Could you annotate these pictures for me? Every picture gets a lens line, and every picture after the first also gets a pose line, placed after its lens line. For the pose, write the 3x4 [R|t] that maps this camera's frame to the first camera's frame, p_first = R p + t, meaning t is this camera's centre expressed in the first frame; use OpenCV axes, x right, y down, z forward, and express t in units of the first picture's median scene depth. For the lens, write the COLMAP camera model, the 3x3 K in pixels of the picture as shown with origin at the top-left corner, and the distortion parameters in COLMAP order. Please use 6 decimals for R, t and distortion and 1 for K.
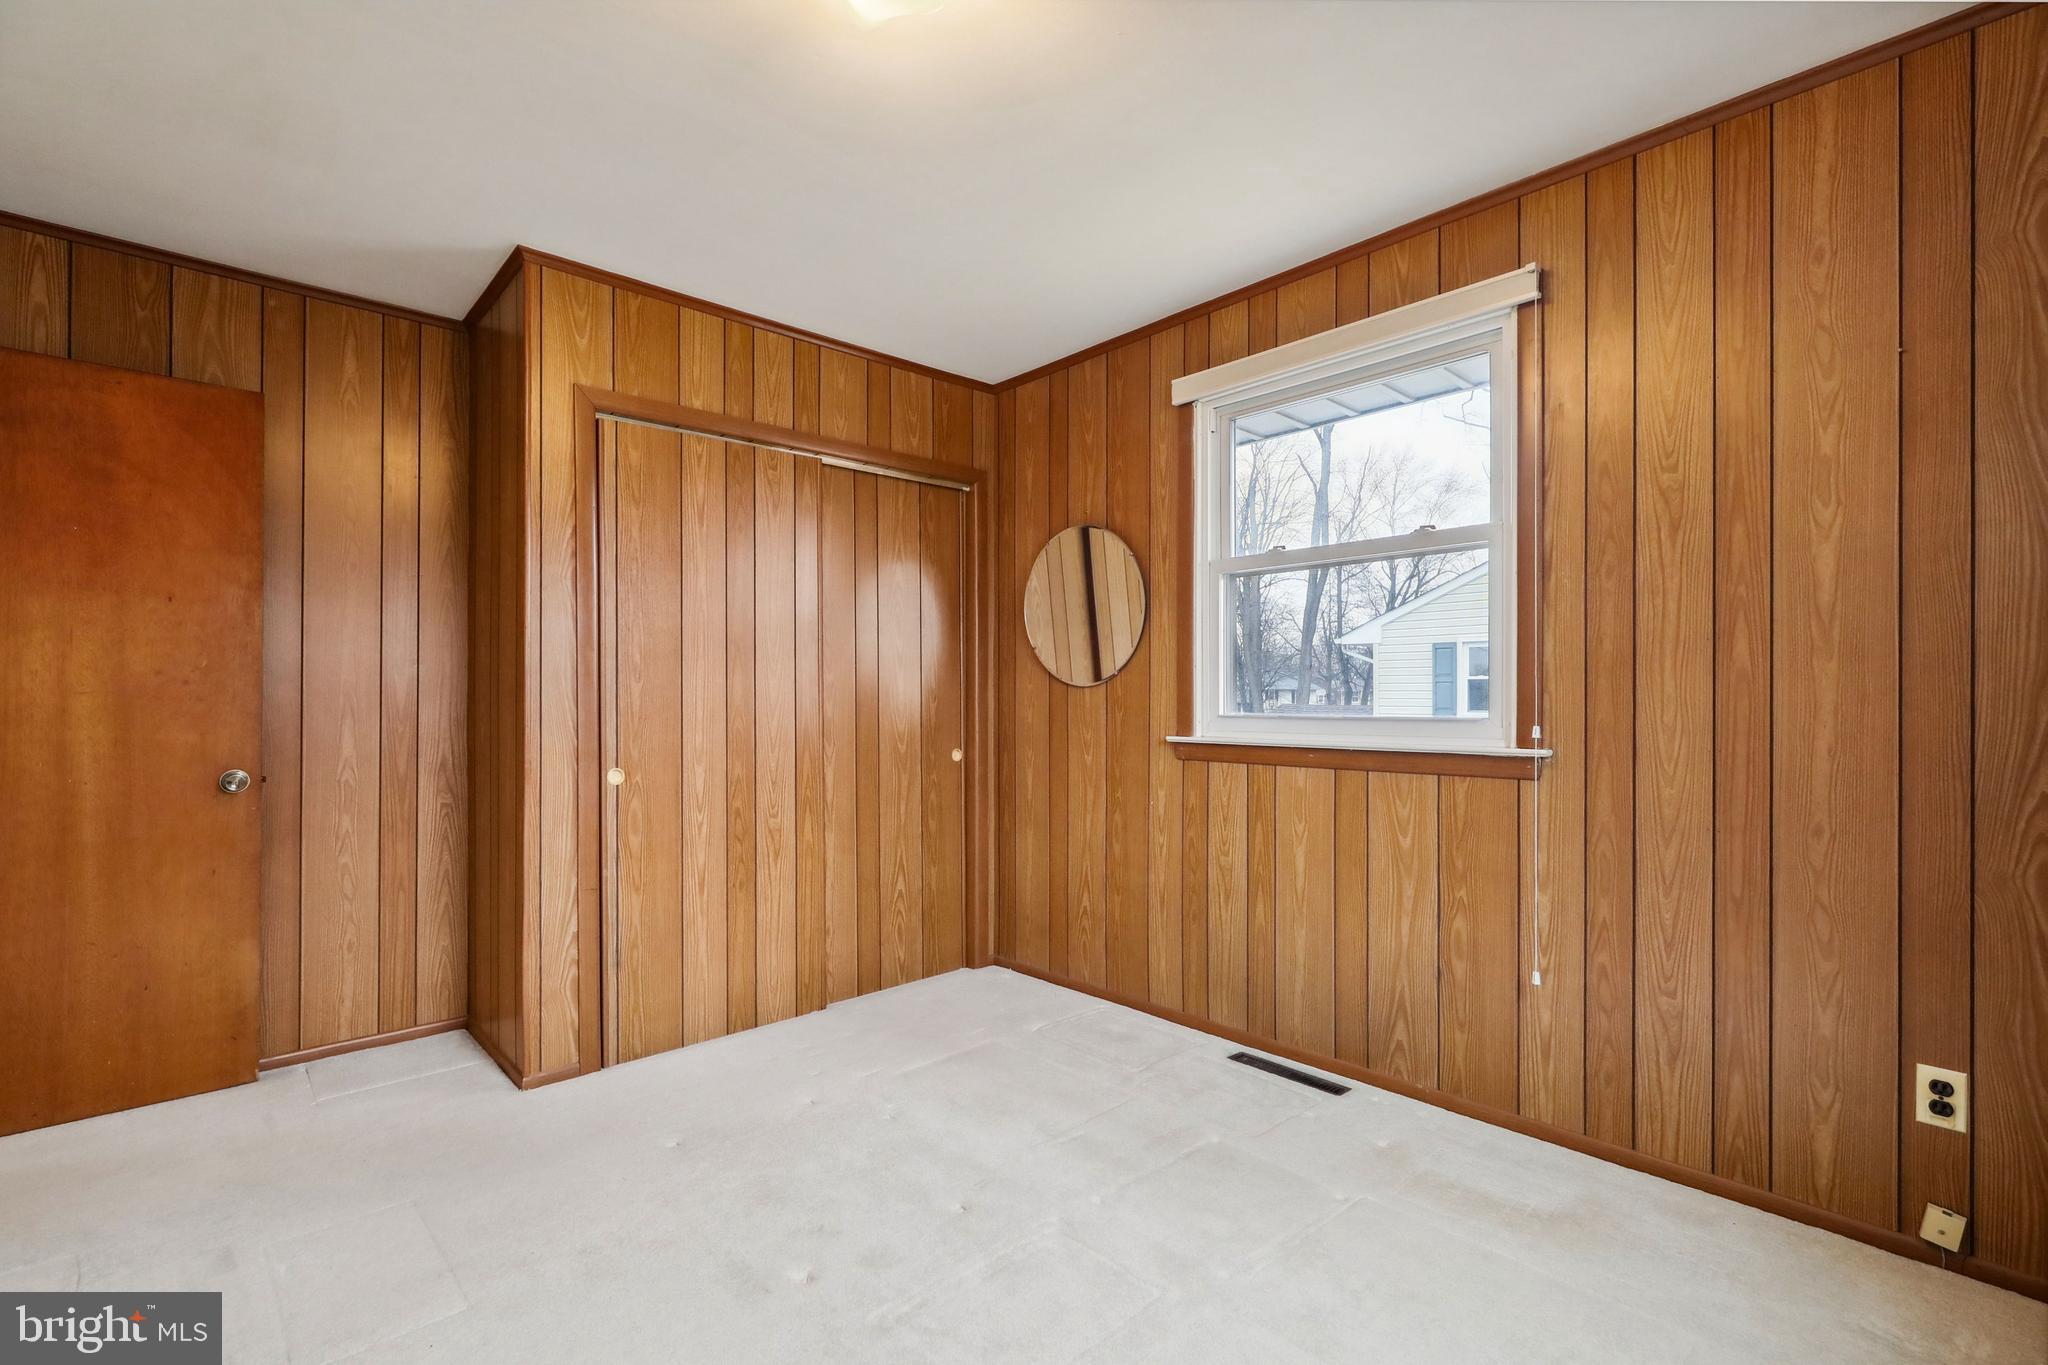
lens RADIAL K [[916.7, 0, 1026.3], [0, 916.7, 690.0], [0, 0, 1]] dist [0.000639, 0.000058]
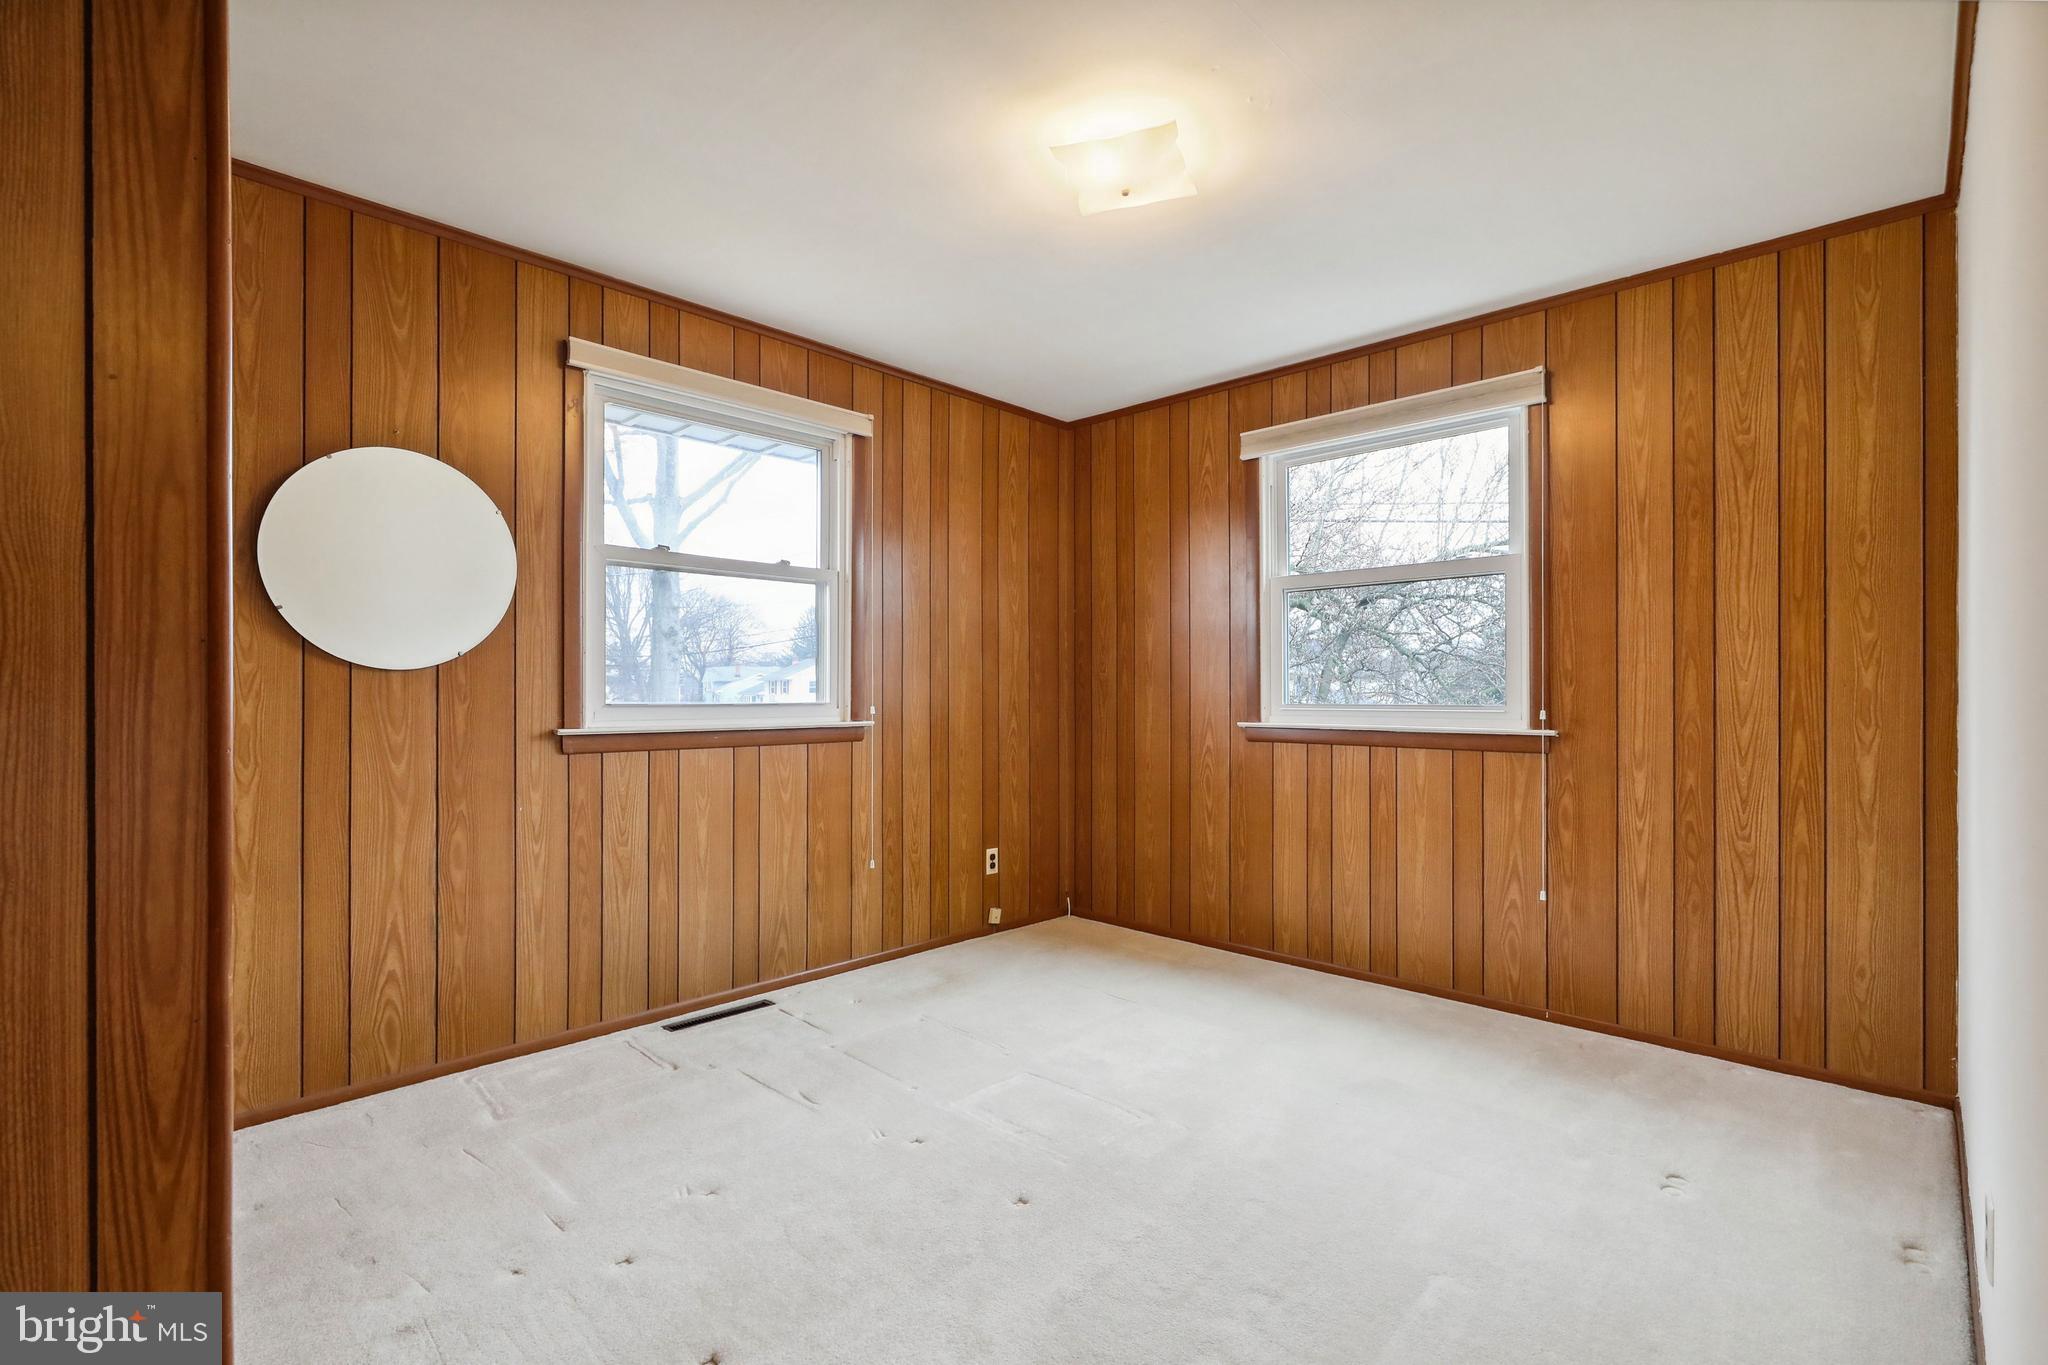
lens RADIAL K [[916.7, 0, 1018.9], [0, 916.7, 691.9], [0, 0, 1]] dist [0.000639, 0.000058]
pose [[-0.034277, 0.007972, 0.999381, -1.000661], [-0.001660, 0.999966, -0.008033, 0.026413], [-0.999411, -0.001934, -0.034263, 0.765173]]
